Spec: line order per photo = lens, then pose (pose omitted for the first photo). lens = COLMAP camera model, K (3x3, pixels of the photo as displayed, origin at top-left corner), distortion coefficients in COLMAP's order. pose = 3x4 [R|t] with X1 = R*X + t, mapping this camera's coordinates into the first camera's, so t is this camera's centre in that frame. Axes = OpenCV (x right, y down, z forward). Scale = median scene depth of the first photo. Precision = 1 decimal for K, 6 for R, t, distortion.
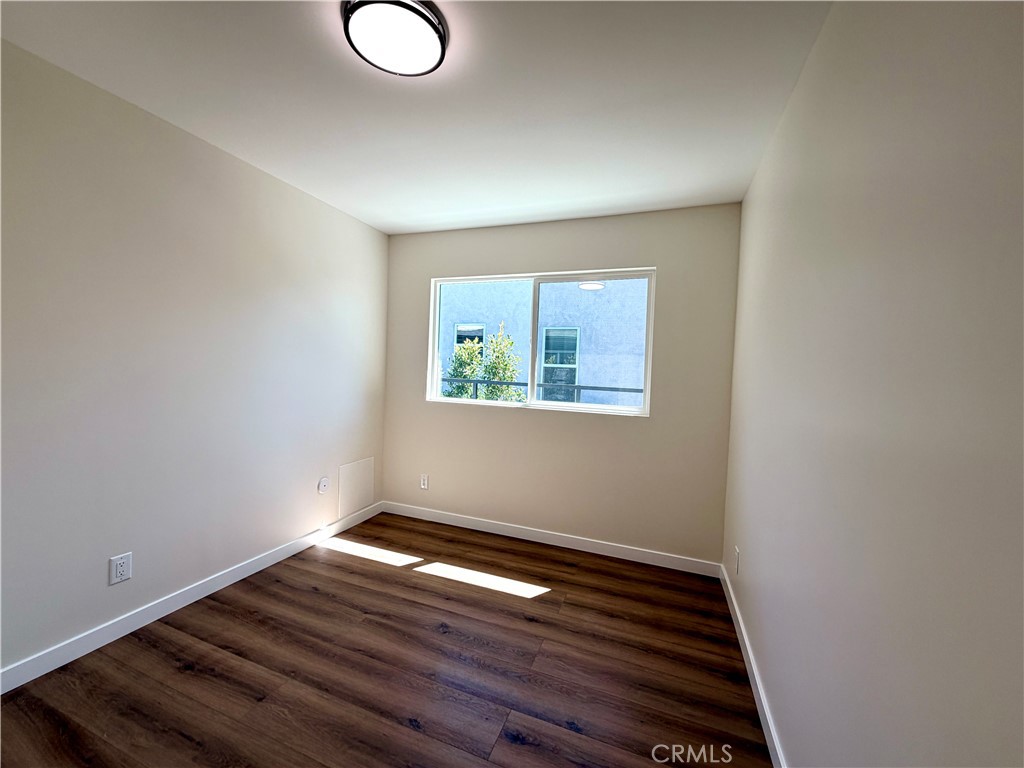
lens RADIAL K [[411.0, 0, 507.4], [0, 411.0, 379.3], [0, 0, 1]] dist [0.000987, -0.000064]
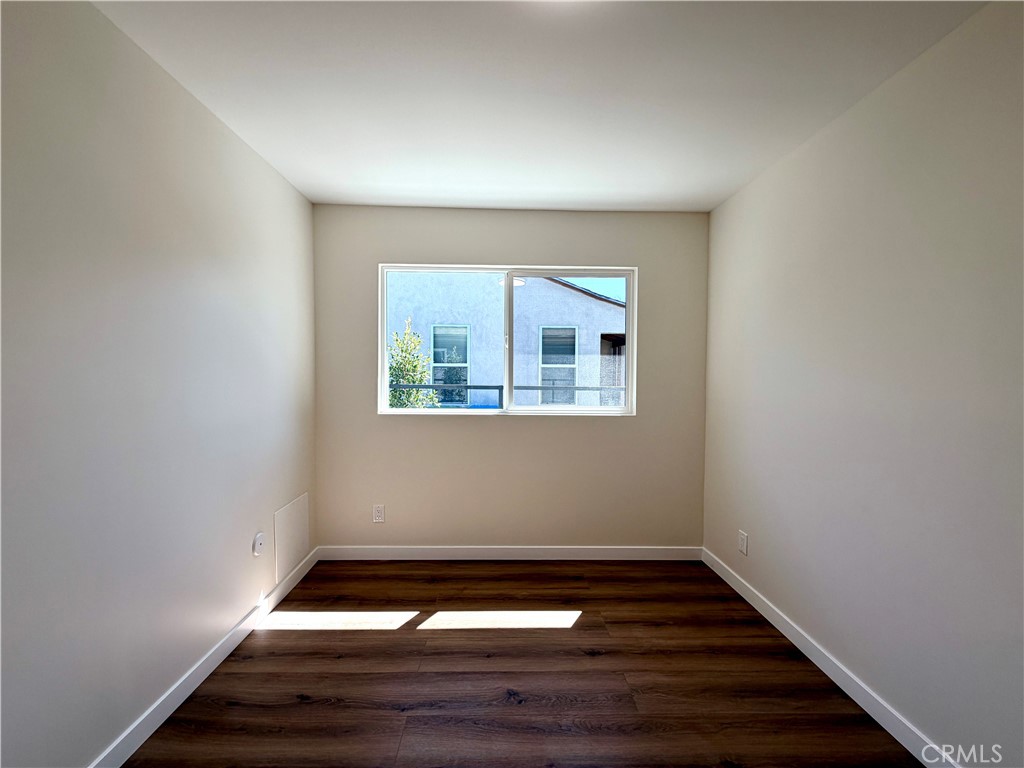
lens RADIAL K [[411.0, 0, 507.4], [0, 411.0, 379.3], [0, 0, 1]] dist [0.000987, -0.000064]
pose [[0.923759, -0.038464, 0.381037, -0.339604], [0.036055, 0.999259, 0.013461, -0.023044], [-0.381273, 0.001303, 0.924462, 0.192161]]
